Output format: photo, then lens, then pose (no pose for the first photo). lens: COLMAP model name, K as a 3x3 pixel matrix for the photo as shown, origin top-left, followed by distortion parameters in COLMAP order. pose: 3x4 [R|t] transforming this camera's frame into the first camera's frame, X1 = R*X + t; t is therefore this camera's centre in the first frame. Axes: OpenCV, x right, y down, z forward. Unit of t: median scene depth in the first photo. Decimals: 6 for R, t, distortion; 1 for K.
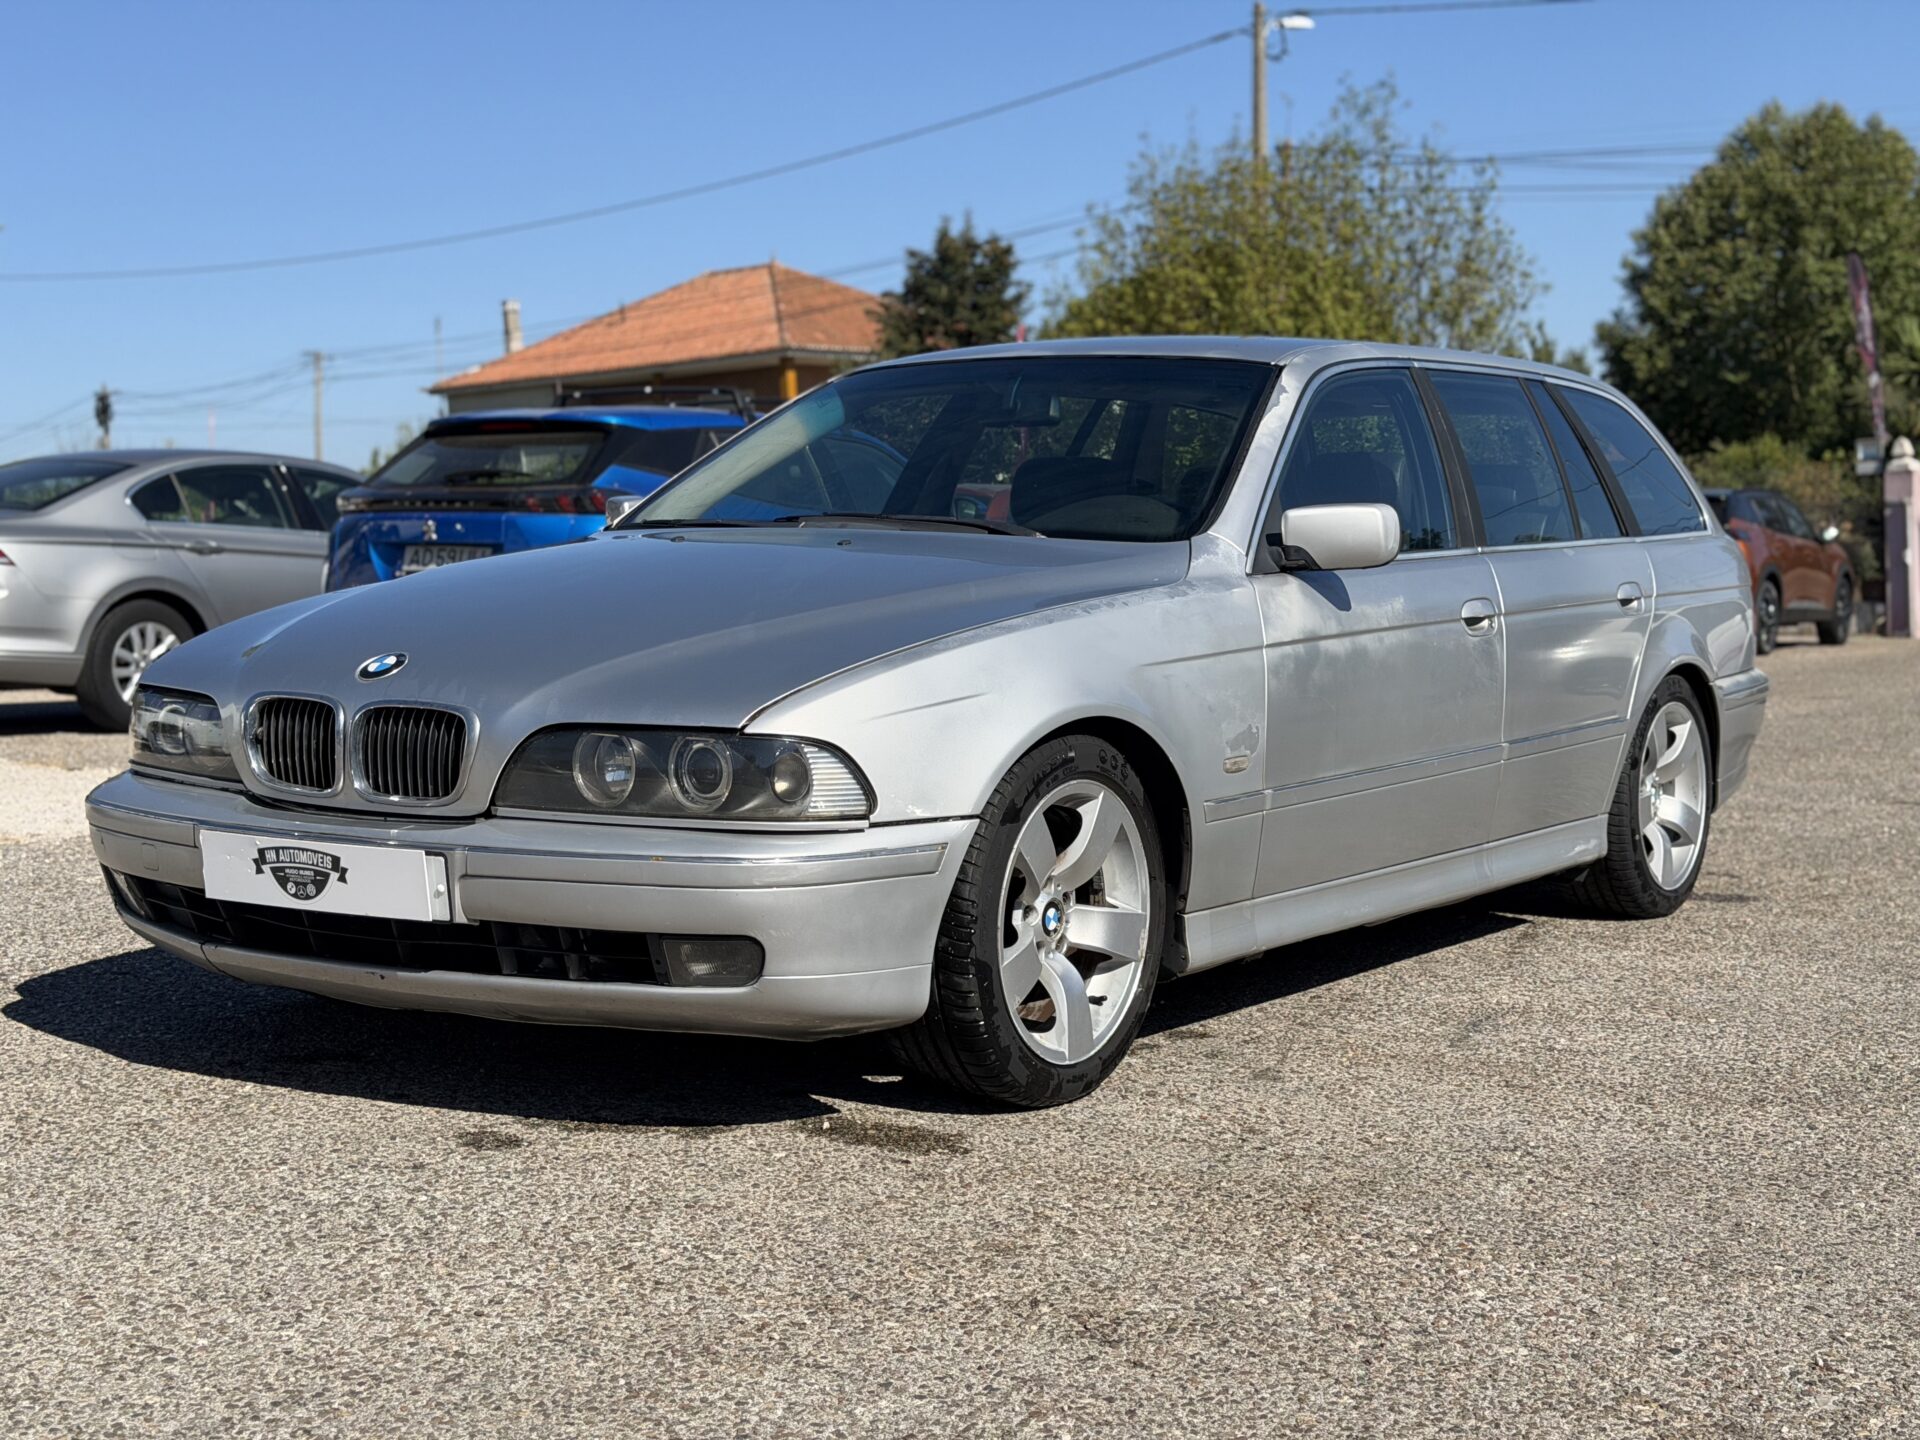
lens RADIAL K [[2774.4, 0, 960.0], [0, 2774.4, 720.0], [0, 0, 1]] dist [0.078426, -0.037526]
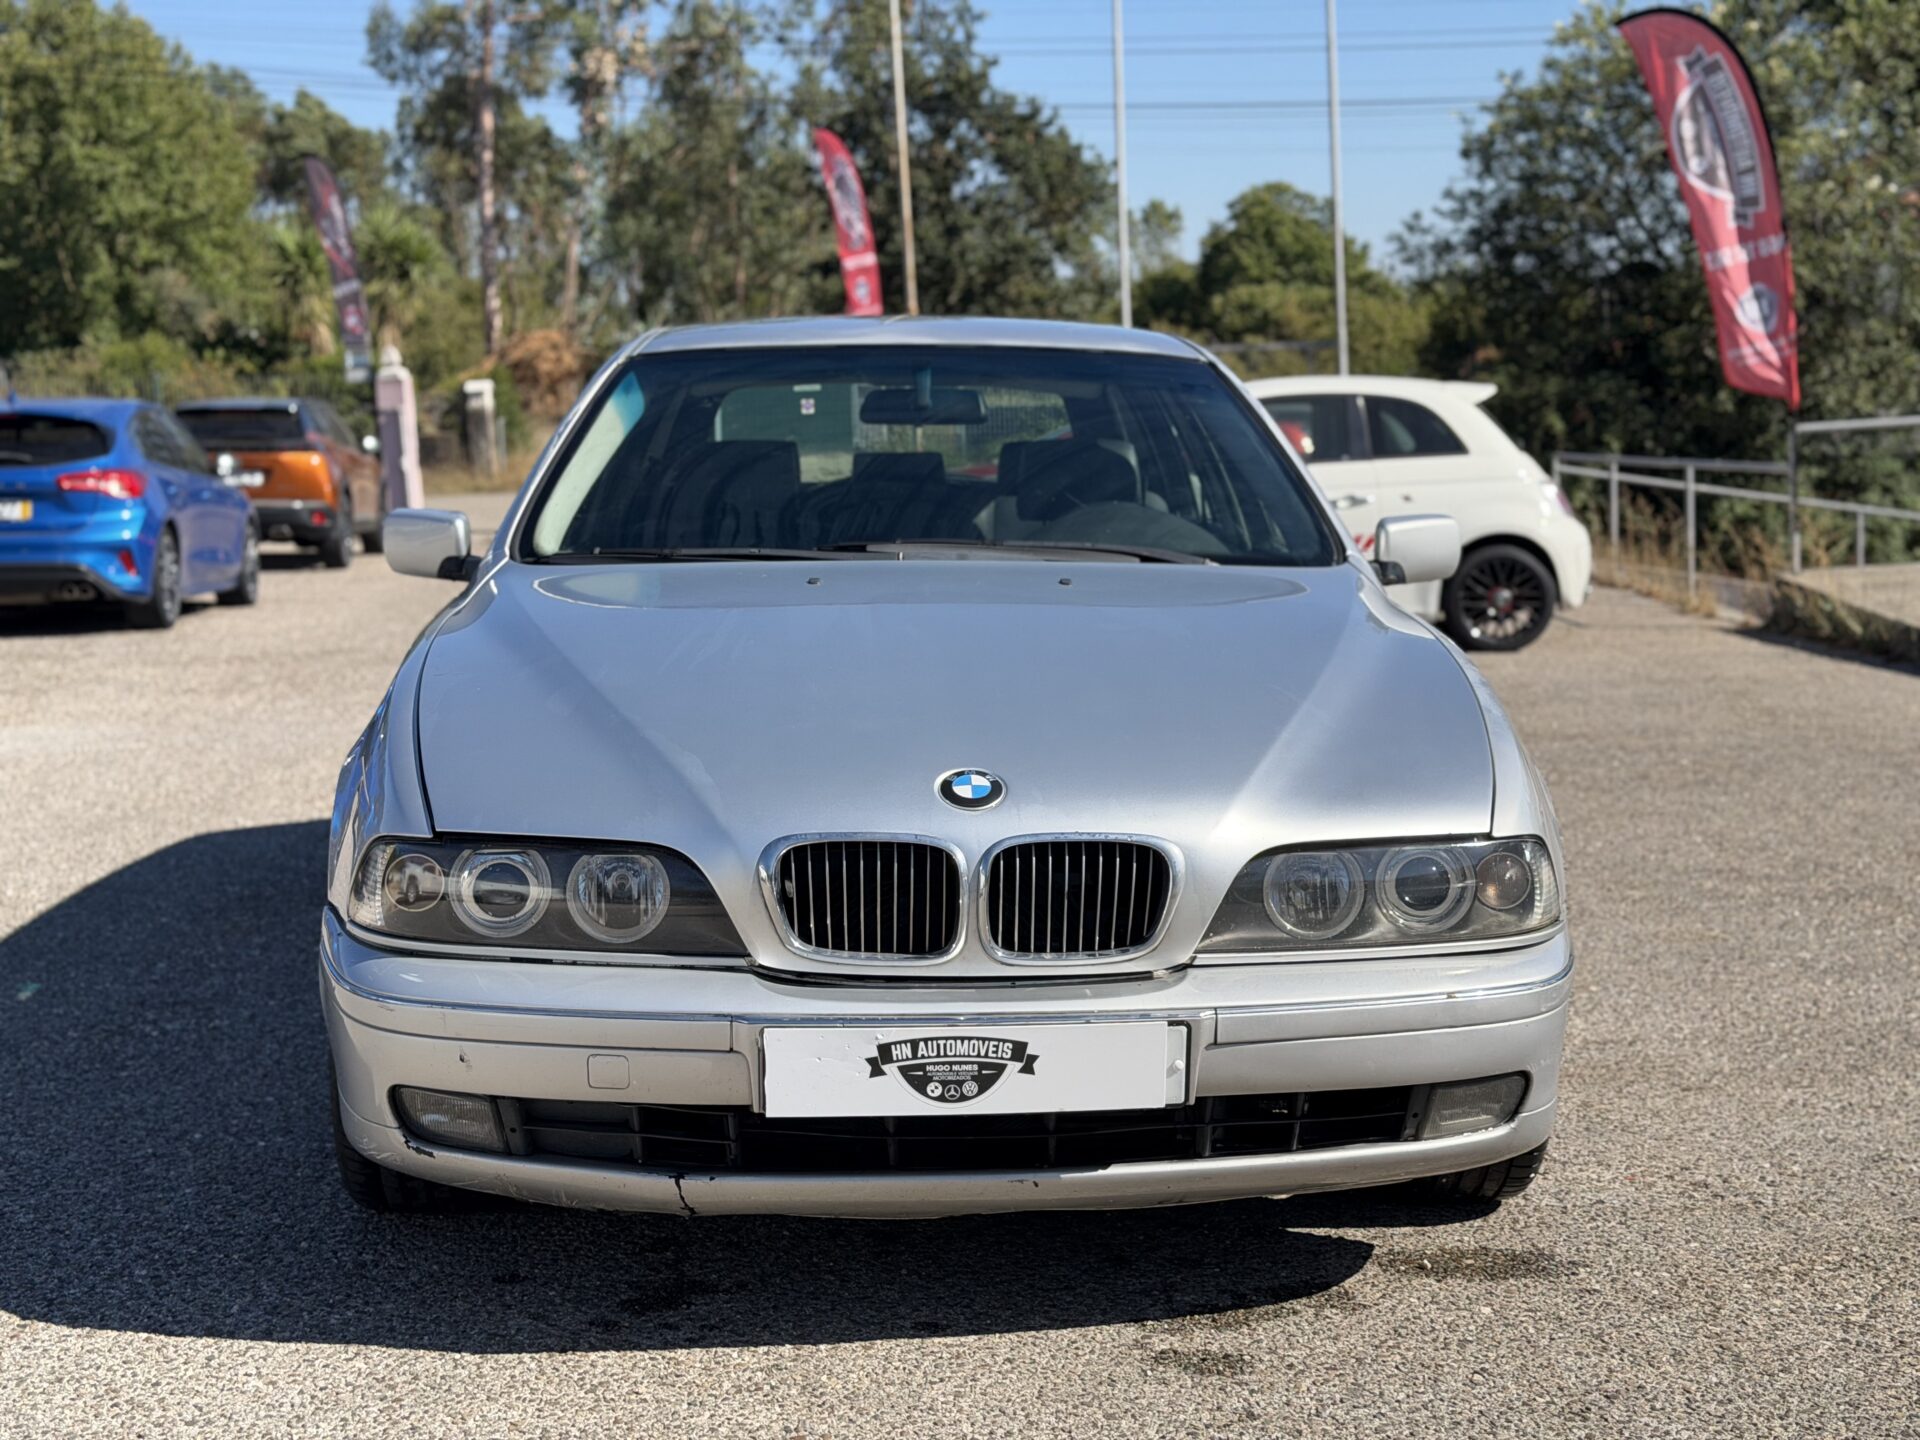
lens RADIAL K [[2774.4, 0, 960.0], [0, 2774.4, 720.0], [0, 0, 1]] dist [0.078426, -0.037526]
pose [[0.787126, -0.075219, 0.612188, -0.211950], [0.048583, 0.997013, 0.060036, -0.026437], [-0.614876, -0.017514, 0.788430, 0.120539]]
